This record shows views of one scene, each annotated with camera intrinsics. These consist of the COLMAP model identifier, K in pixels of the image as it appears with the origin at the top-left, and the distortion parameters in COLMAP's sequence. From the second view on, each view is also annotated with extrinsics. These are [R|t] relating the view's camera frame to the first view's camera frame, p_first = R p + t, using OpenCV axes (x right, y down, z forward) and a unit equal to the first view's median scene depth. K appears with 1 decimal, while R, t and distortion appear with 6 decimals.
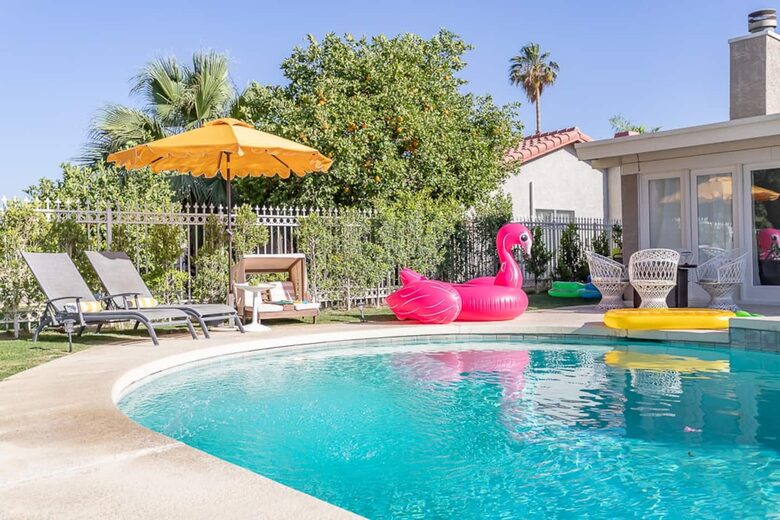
lens RADIAL K [[673.8, 0, 390.0], [0, 673.8, 260.0], [0, 0, 1]] dist [-0.040850, -0.002606]
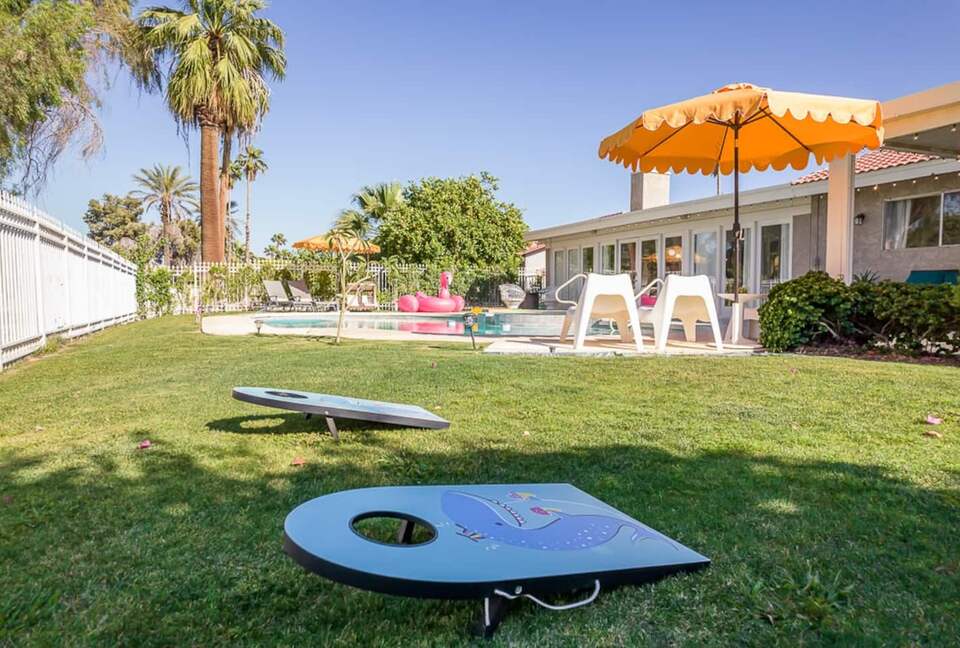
lens RADIAL K [[596.4, 0, 480.0], [0, 596.4, 324.0], [0, 0, 1]] dist [-0.026279, -0.001933]
pose [[0.940860, 0.033120, -0.337173, 0.699126], [-0.021372, 0.999030, 0.038497, 0.033361], [0.338121, -0.029014, 0.940655, -0.637934]]
